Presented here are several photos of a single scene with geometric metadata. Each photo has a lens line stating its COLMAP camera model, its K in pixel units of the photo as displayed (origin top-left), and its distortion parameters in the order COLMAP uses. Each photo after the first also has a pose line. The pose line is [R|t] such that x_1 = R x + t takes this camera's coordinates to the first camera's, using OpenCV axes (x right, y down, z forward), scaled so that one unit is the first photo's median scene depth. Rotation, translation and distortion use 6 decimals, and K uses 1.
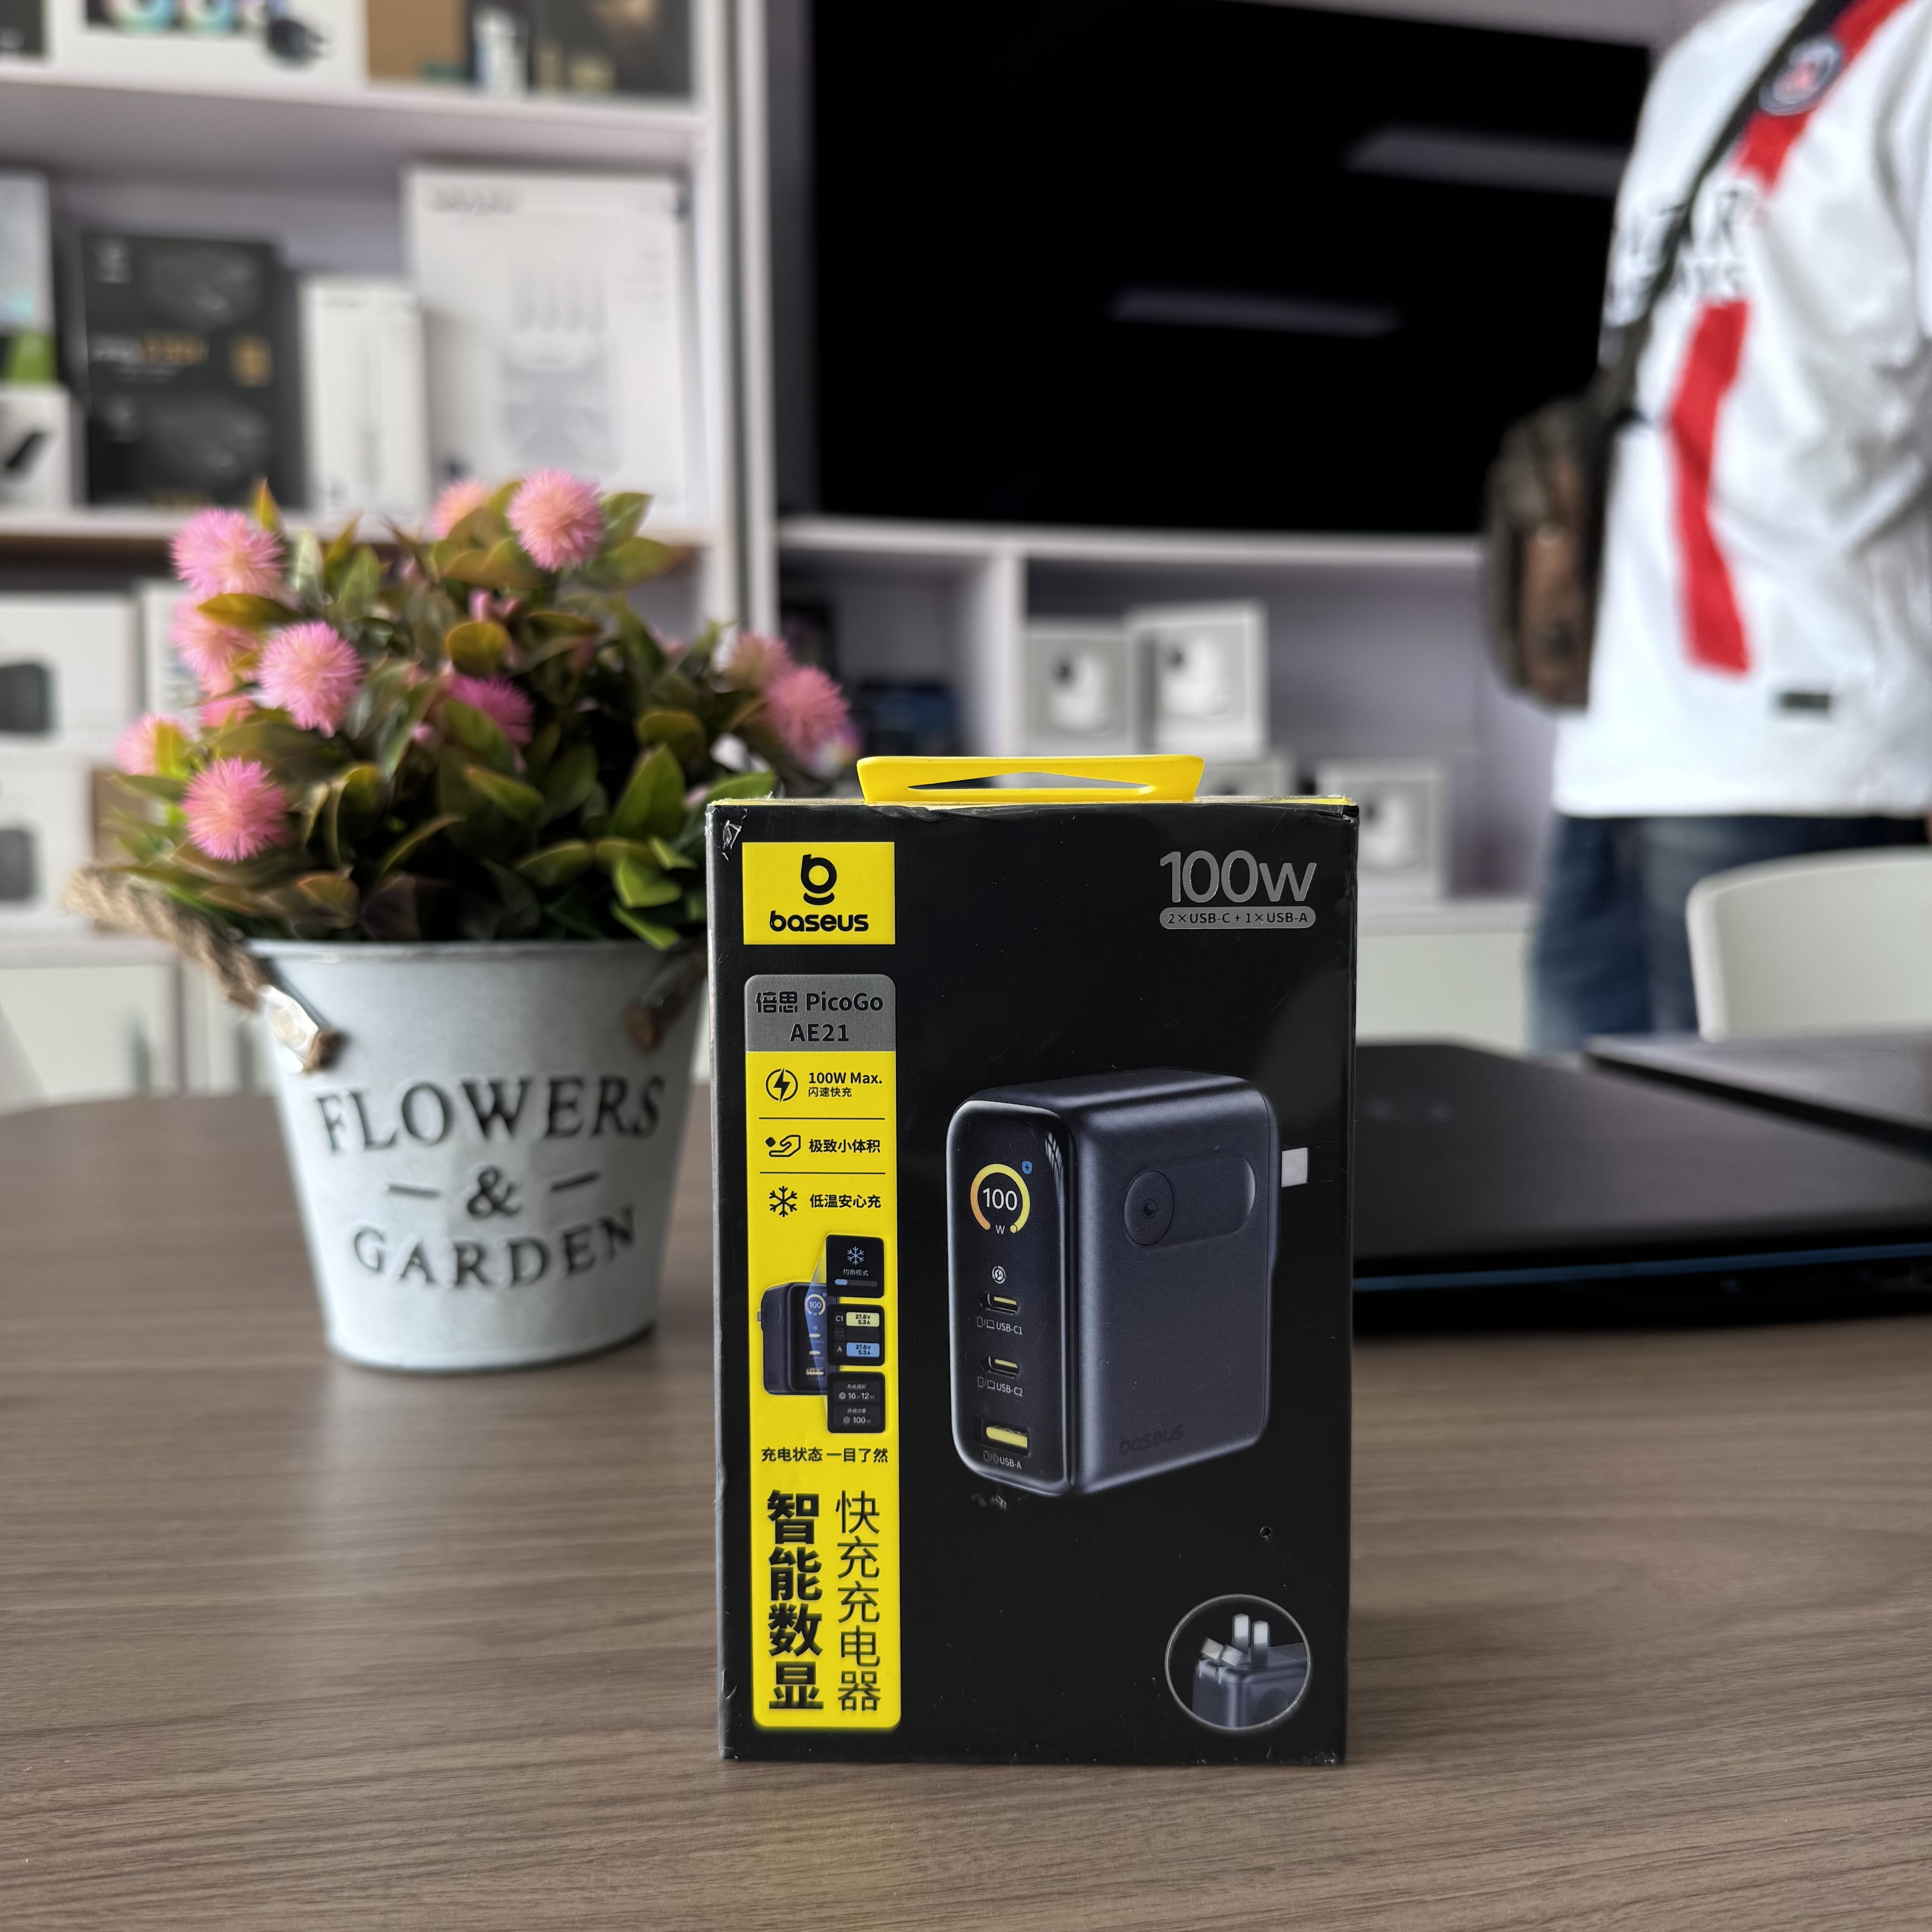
lens RADIAL K [[1938.4, 0, 960.8], [0, 1938.4, 952.9], [0, 0, 1]] dist [-0.031972, -0.001813]
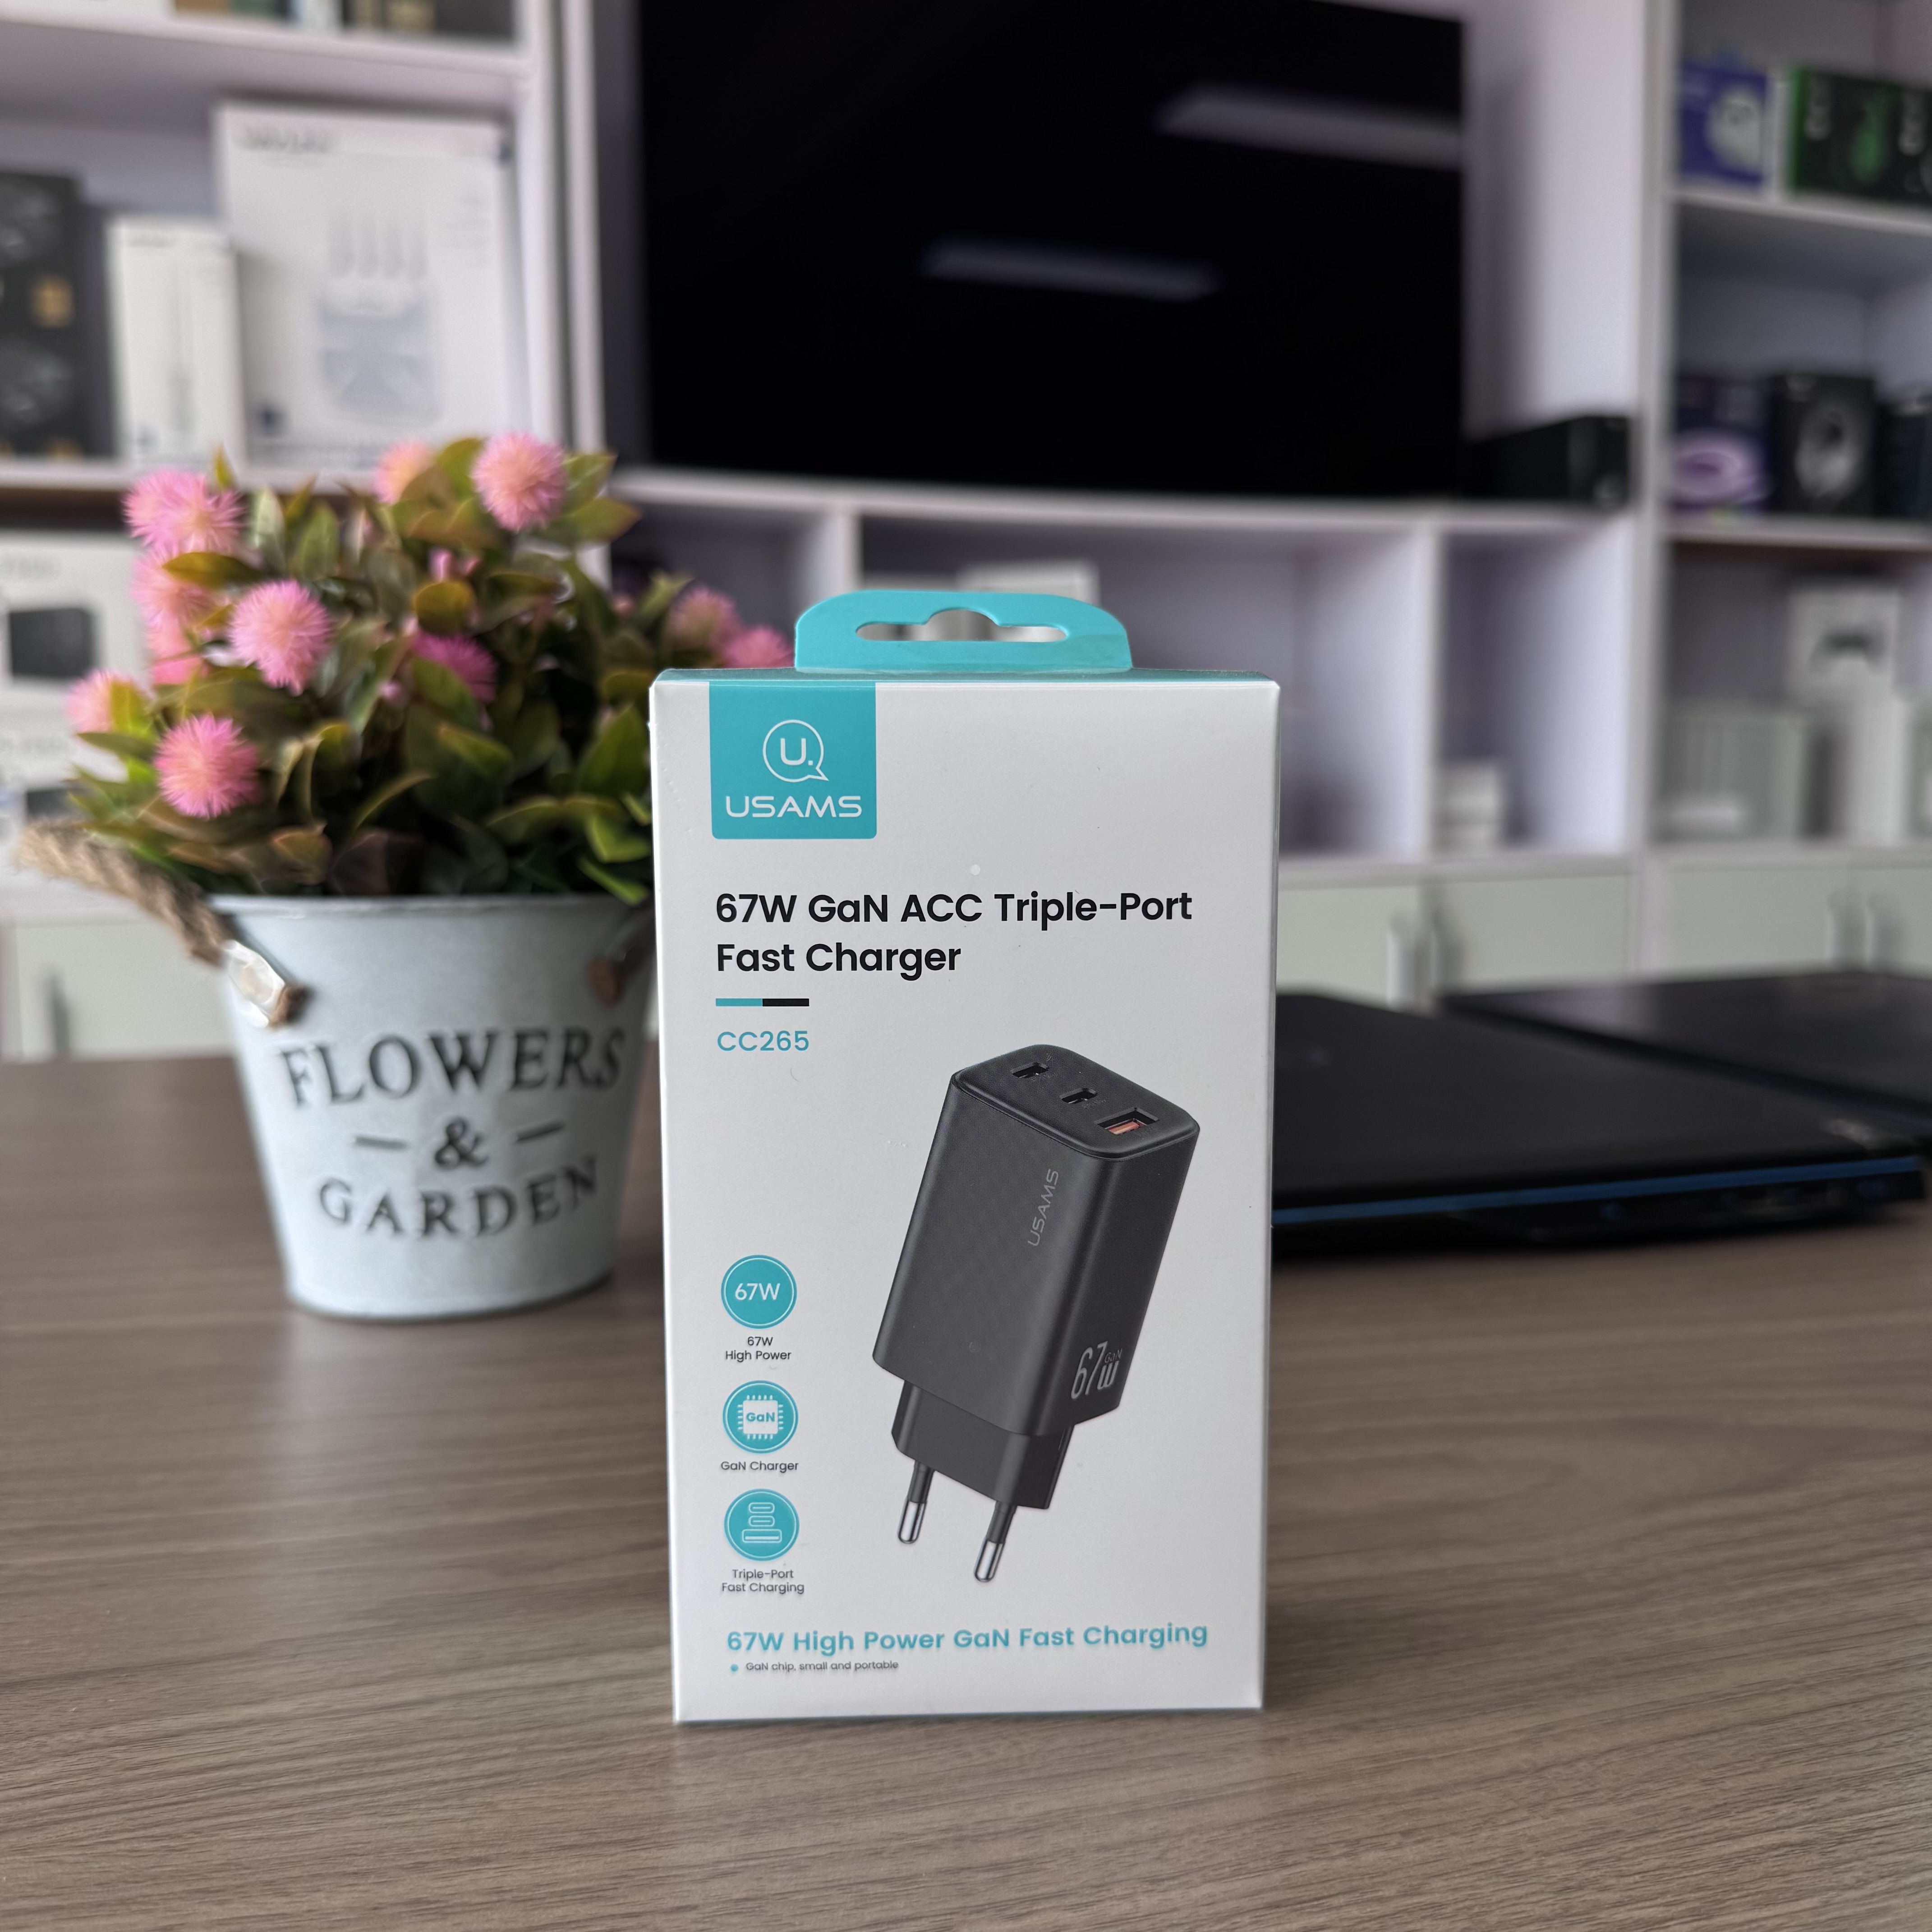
lens RADIAL K [[1939.2, 0, 965.5], [0, 1939.2, 974.6], [0, 0, 1]] dist [-0.038291, 0.001087]
pose [[0.994954, -0.010528, 0.099778, -0.115474], [0.007344, 0.999454, 0.032229, 0.006265], [-0.100063, -0.031333, 0.994488, -0.050302]]
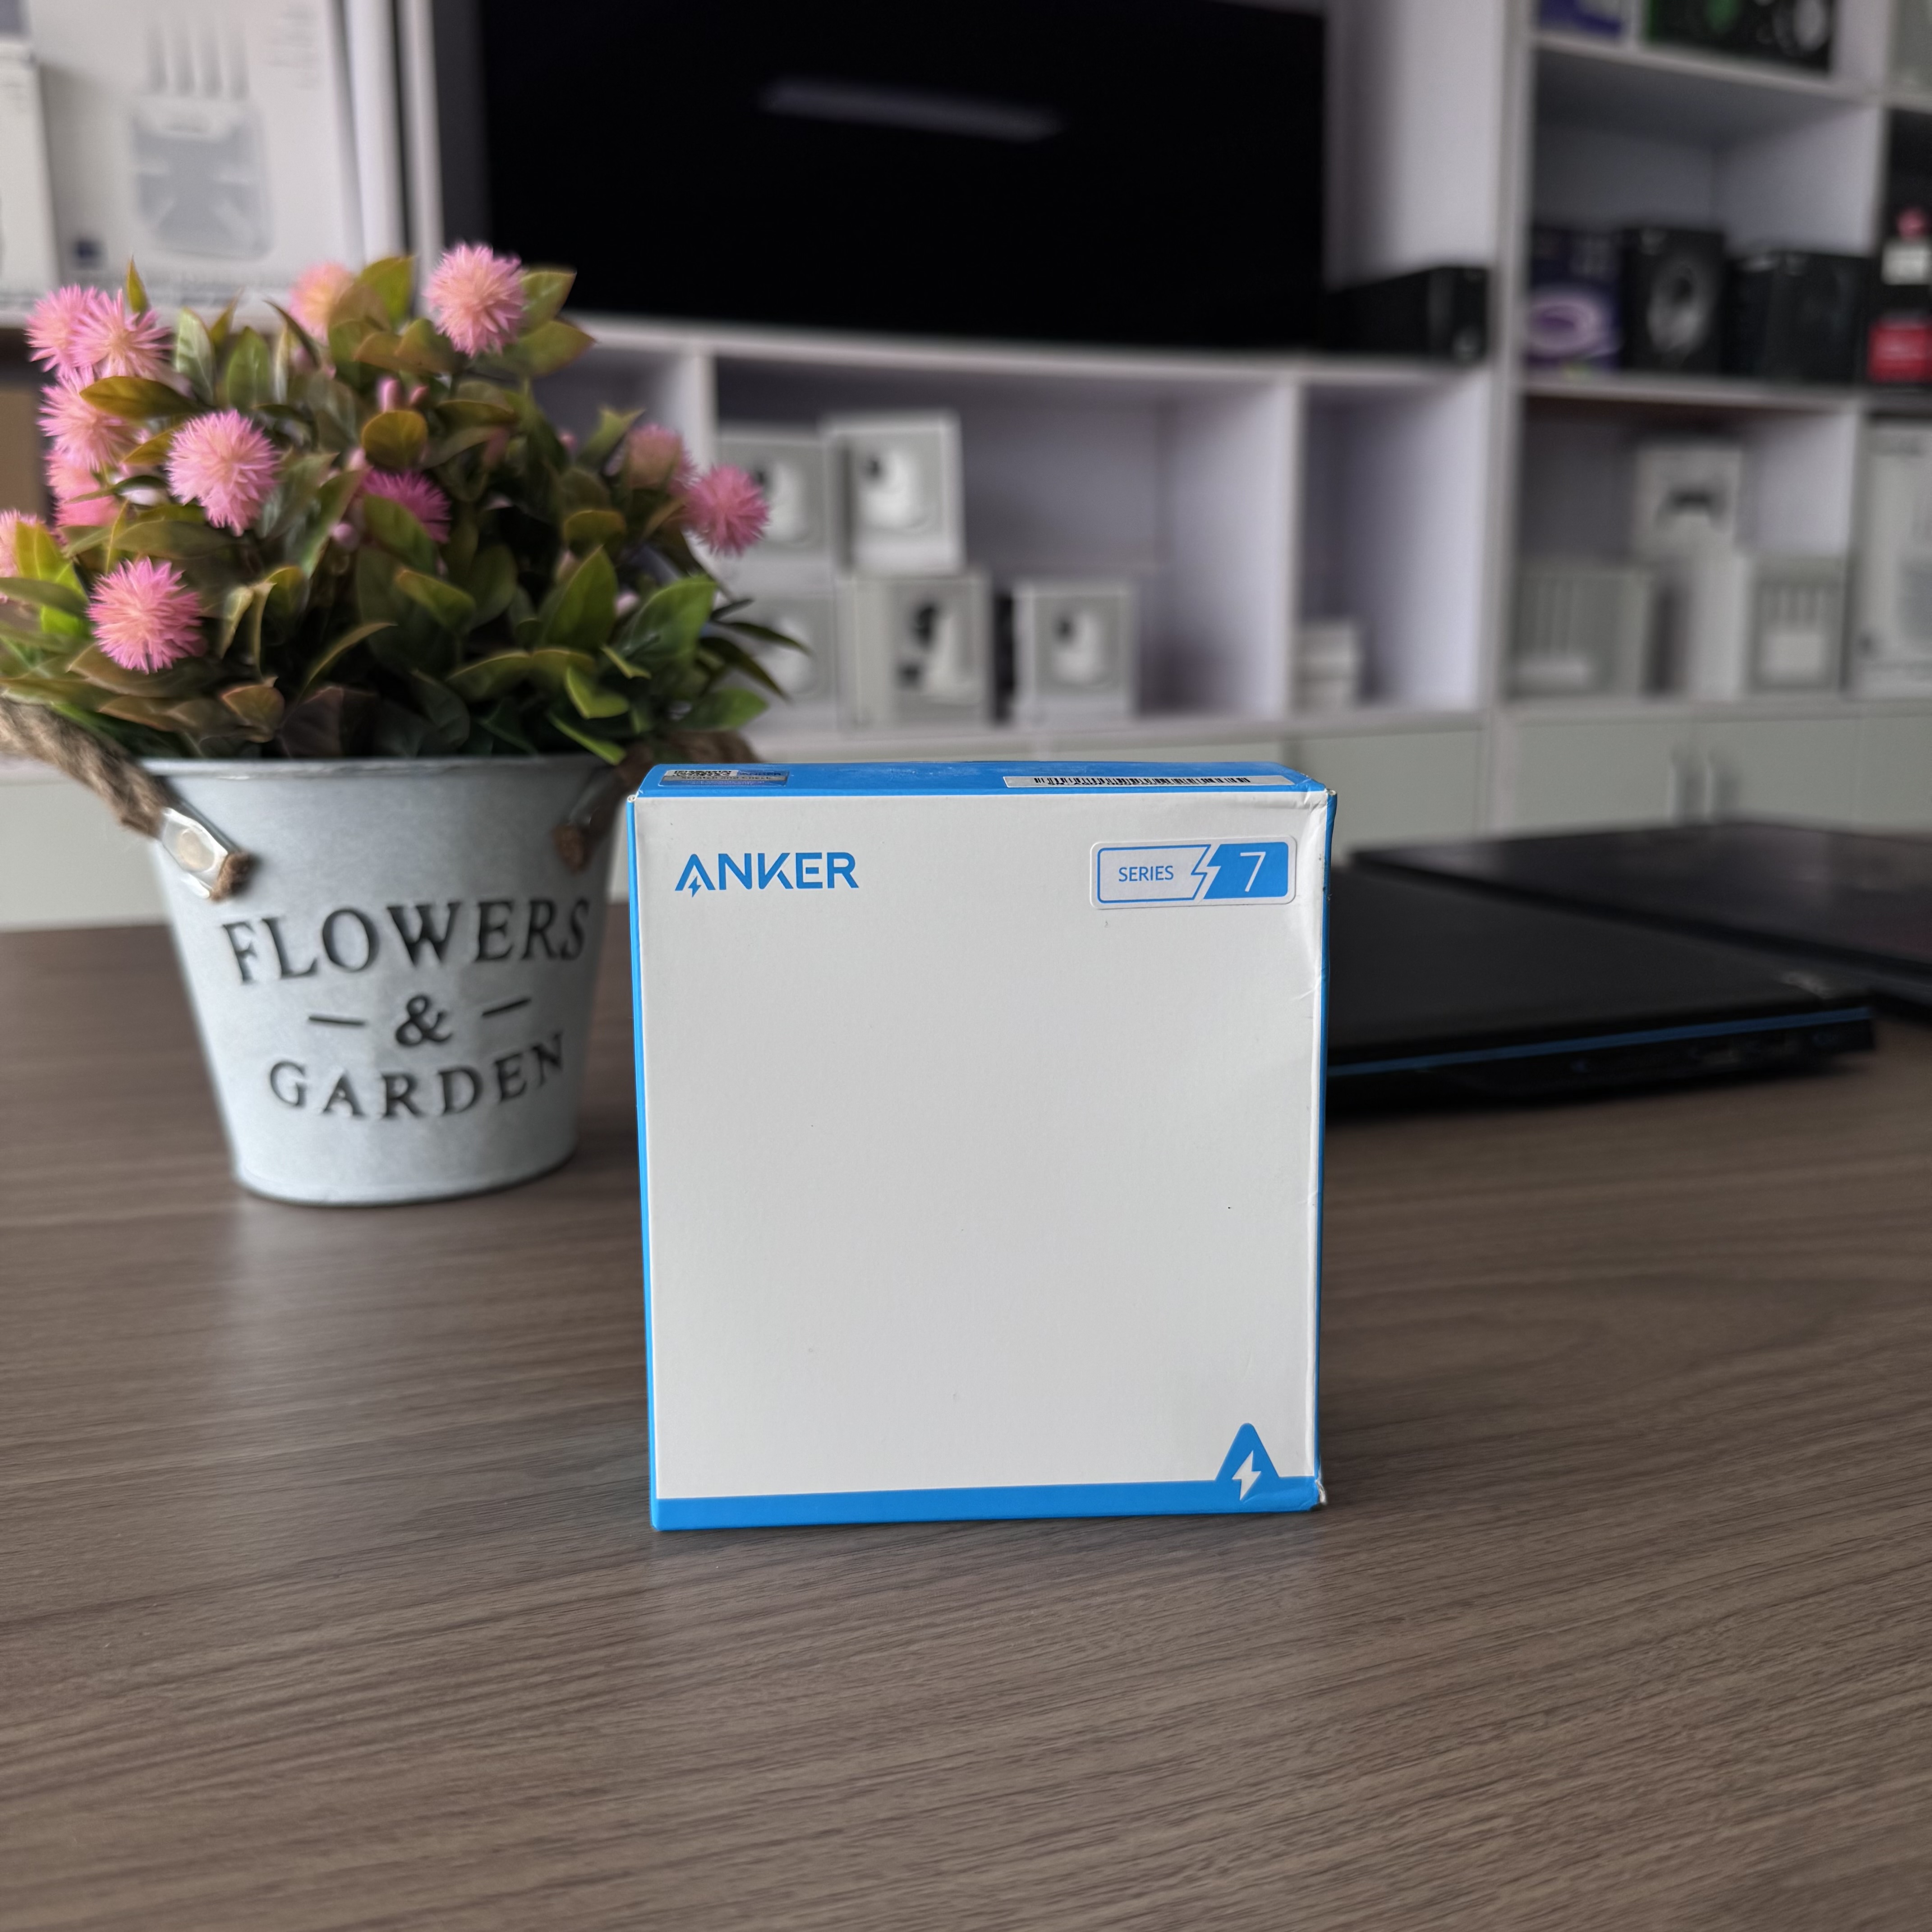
lens RADIAL K [[1920.1, 0, 967.1], [0, 1920.1, 989.8], [0, 0, 1]] dist [-0.006626, -0.057792]
pose [[0.982706, -0.034855, 0.181864, -0.238093], [0.014228, 0.993434, 0.113517, 0.007134], [-0.184627, -0.108966, 0.976749, 0.044988]]
